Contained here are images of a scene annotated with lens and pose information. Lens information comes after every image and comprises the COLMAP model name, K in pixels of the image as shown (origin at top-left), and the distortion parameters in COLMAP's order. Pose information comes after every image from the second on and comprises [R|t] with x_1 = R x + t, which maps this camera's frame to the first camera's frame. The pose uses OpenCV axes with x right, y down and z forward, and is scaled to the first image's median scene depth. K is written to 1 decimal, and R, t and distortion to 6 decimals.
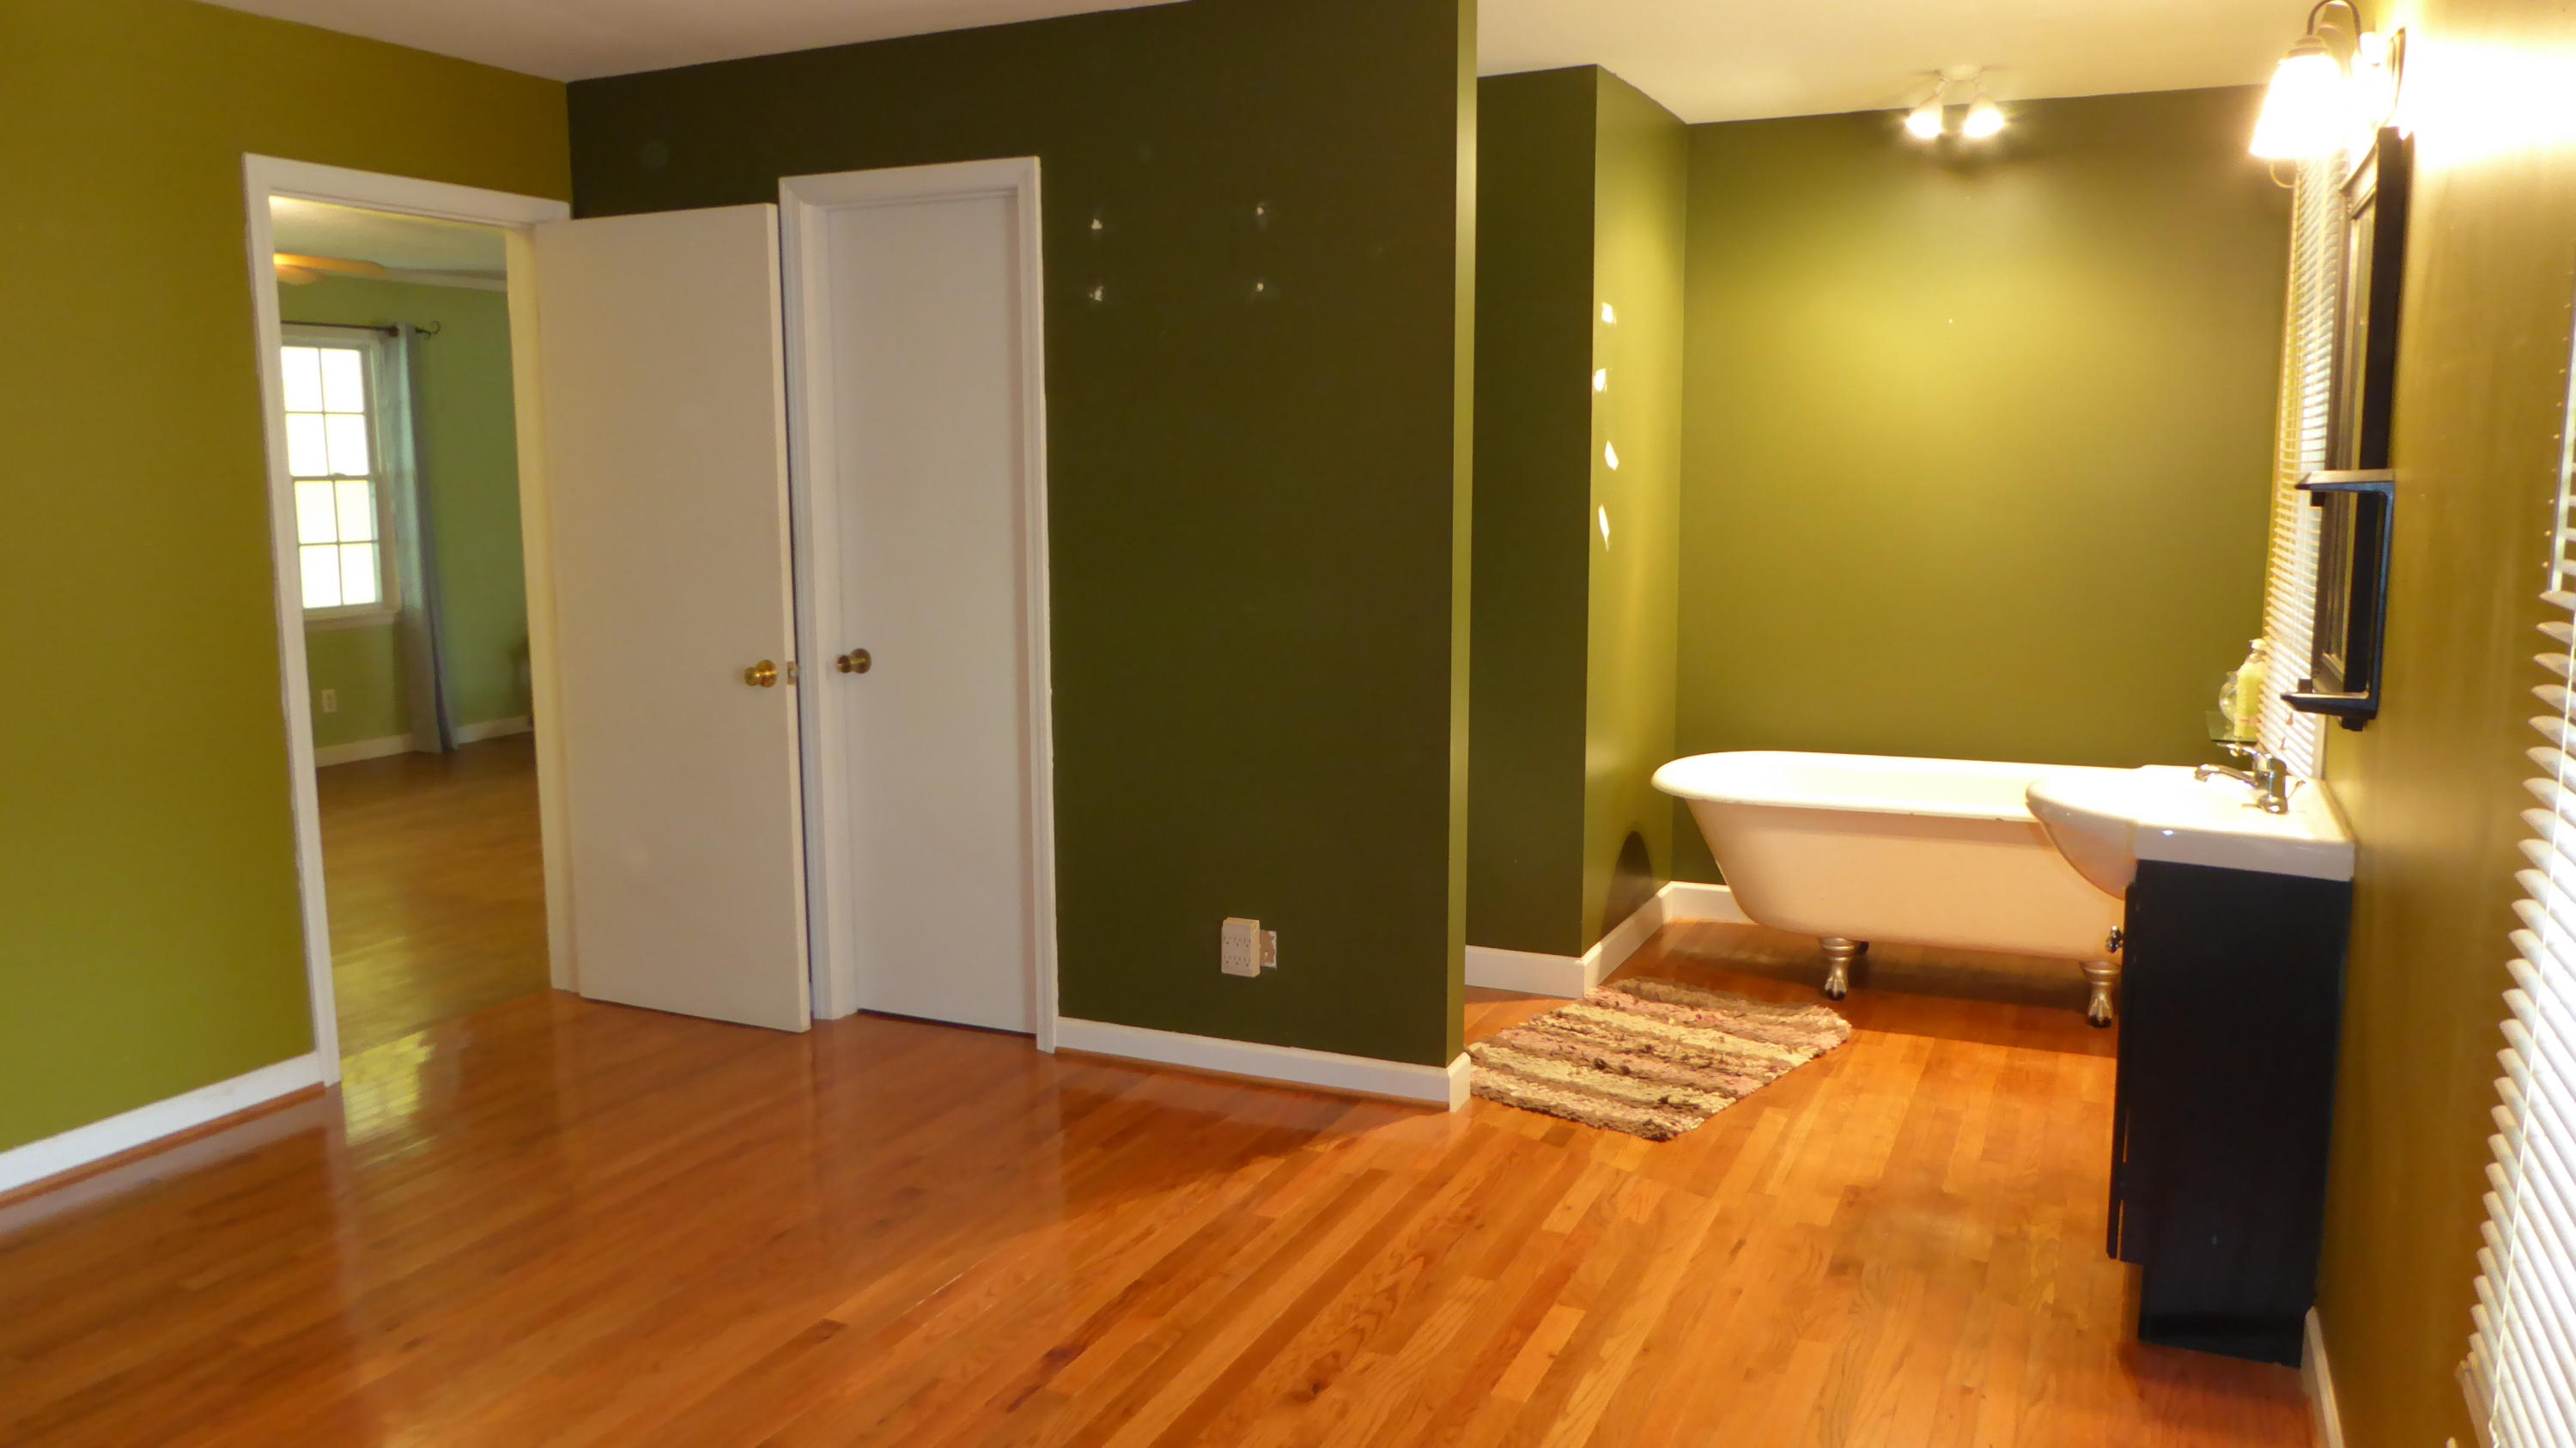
lens RADIAL K [[1860.2, 0, 1303.3], [0, 1860.2, 707.5], [0, 0, 1]] dist [-0.009853, -0.002634]
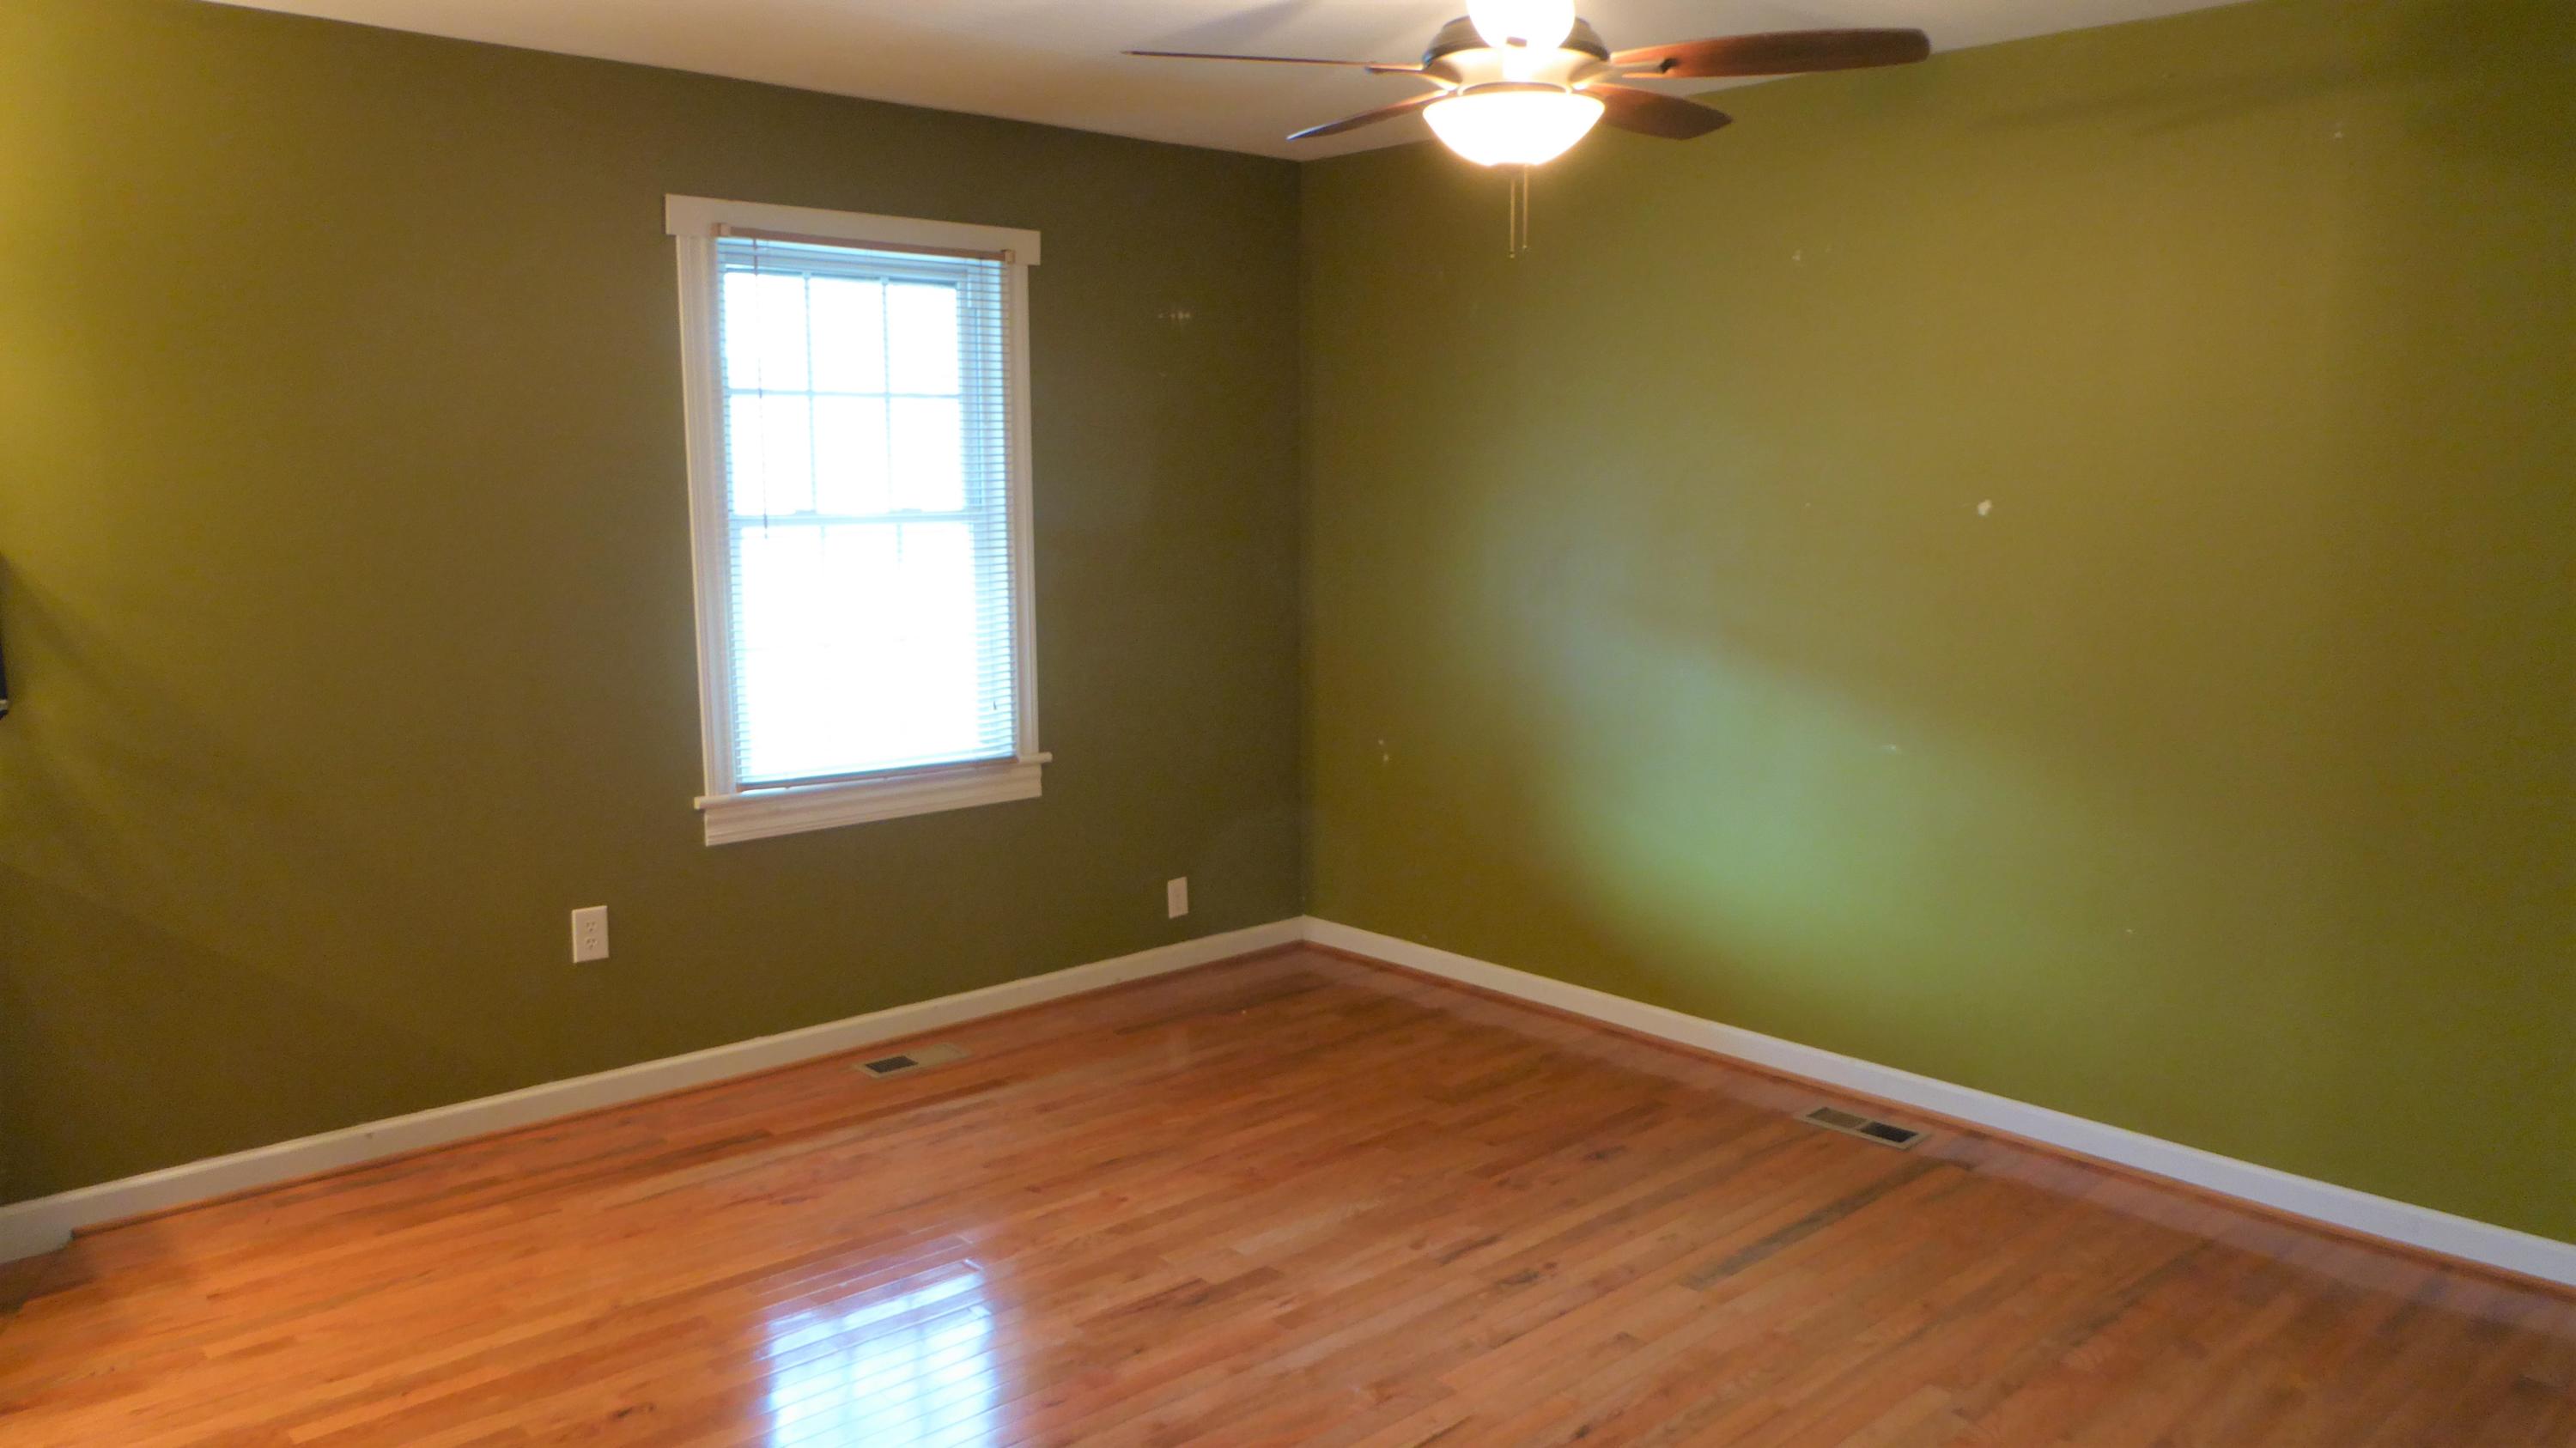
lens RADIAL K [[1909.9, 0, 1288.0], [0, 1909.9, 724.0], [0, 0, 1]] dist [-0.005280, -0.003574]
pose [[-0.920699, -0.057279, 0.386047, -0.532883], [0.052582, 0.961946, 0.268132, -0.202027], [-0.386715, 0.267168, -0.882651, 1.244919]]
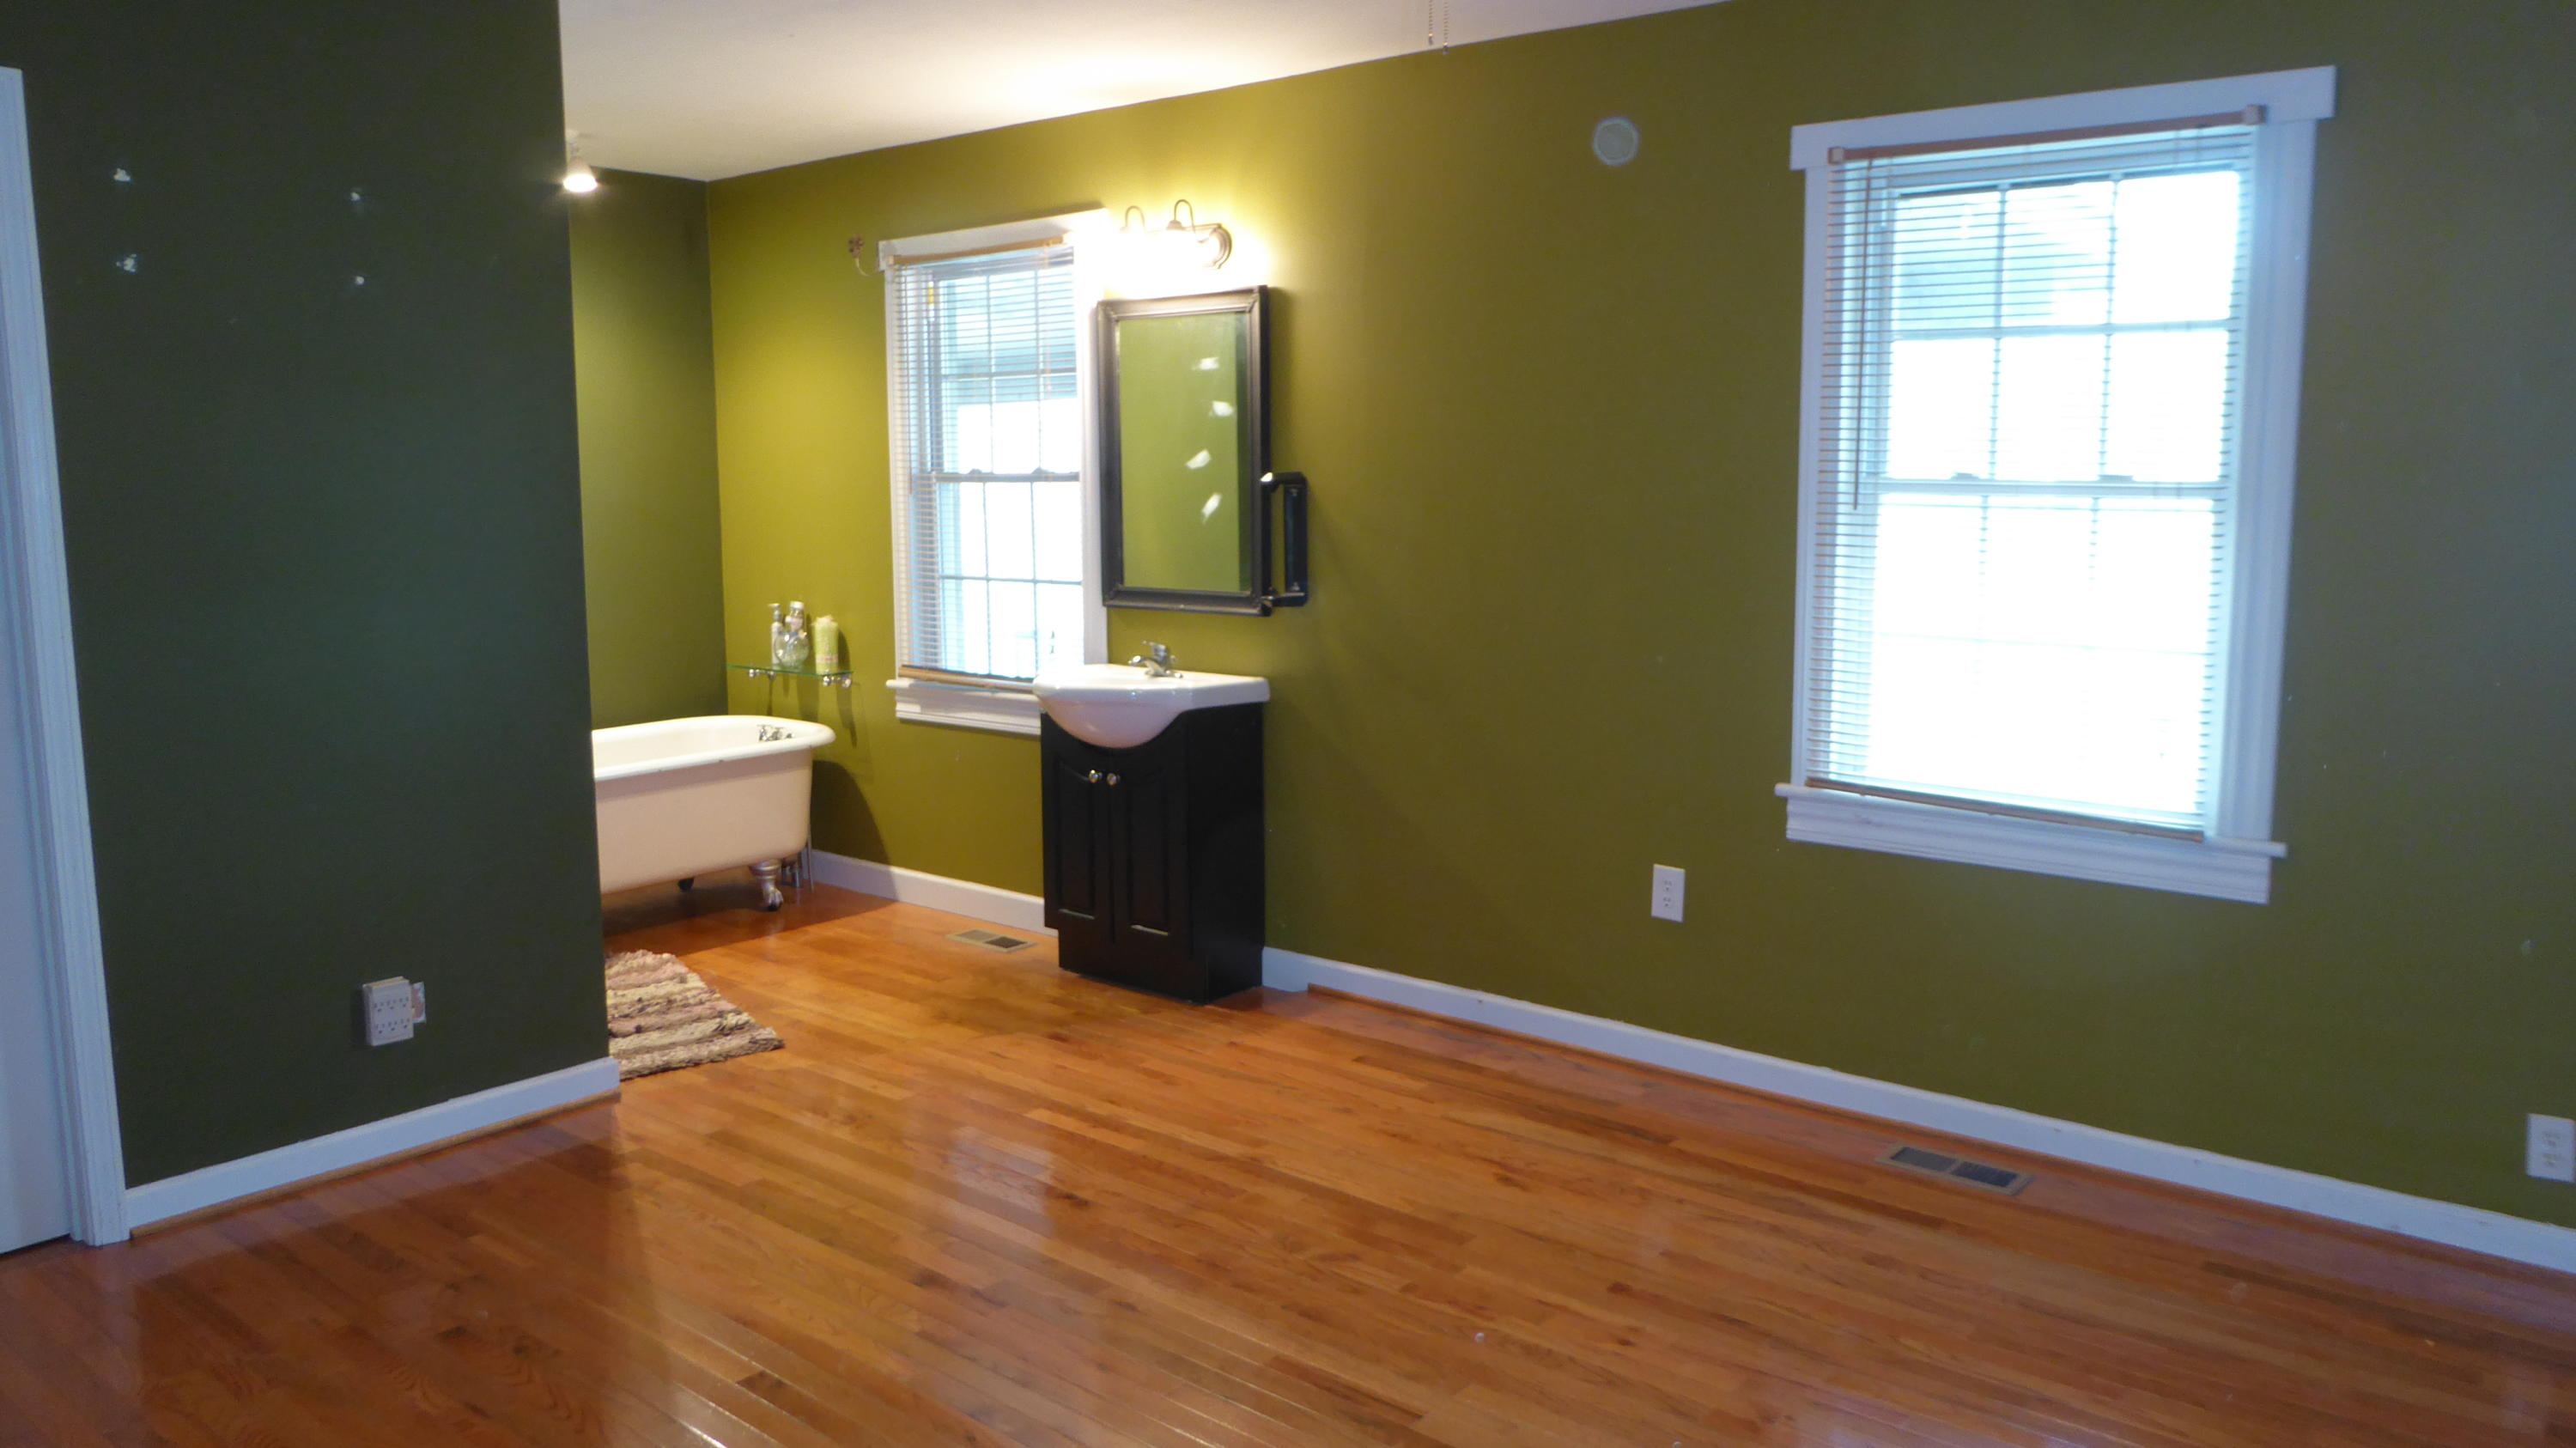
lens RADIAL K [[1860.2, 0, 1303.3], [0, 1860.2, 707.5], [0, 0, 1]] dist [-0.009853, -0.002634]
pose [[0.264554, -0.127717, 0.955876, -0.814088], [0.134874, 0.986350, 0.094461, -0.044138], [-0.954893, 0.103933, 0.278168, 0.339892]]
